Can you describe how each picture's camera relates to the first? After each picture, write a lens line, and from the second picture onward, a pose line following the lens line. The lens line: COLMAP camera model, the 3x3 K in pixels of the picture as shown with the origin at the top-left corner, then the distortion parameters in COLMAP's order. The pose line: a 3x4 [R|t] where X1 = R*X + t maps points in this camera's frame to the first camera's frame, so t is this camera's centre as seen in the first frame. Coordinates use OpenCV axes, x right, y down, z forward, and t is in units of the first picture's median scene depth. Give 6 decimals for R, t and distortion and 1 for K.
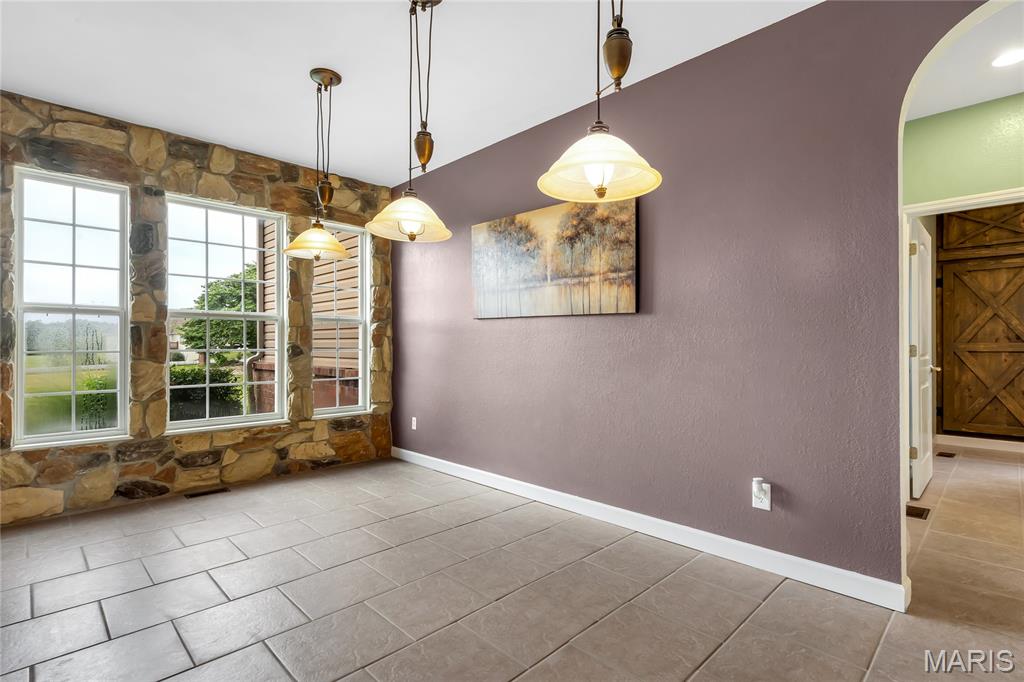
lens RADIAL K [[497.0, 0, 514.5], [0, 497.0, 343.8], [0, 0, 1]] dist [0.002111, 0.001782]
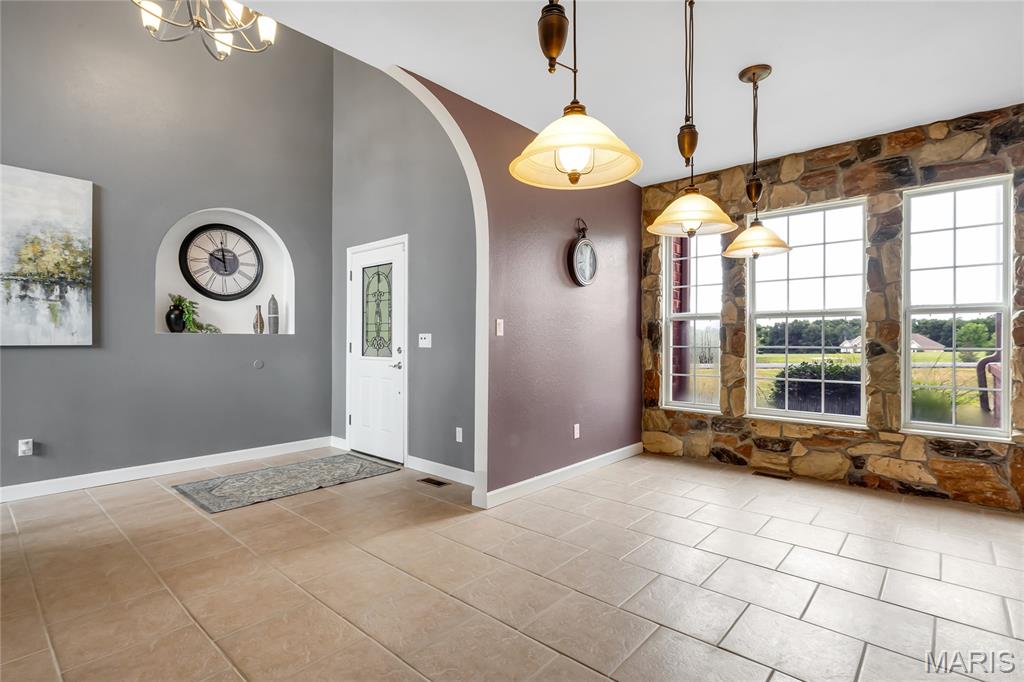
lens RADIAL K [[497.0, 0, 514.3], [0, 497.0, 339.9], [0, 0, 1]] dist [0.002111, 0.001782]
pose [[0.068104, 0.001216, -0.997677, 0.428661], [0.002520, 0.999996, 0.001391, -0.005457], [0.997675, -0.002609, 0.068101, 0.337444]]
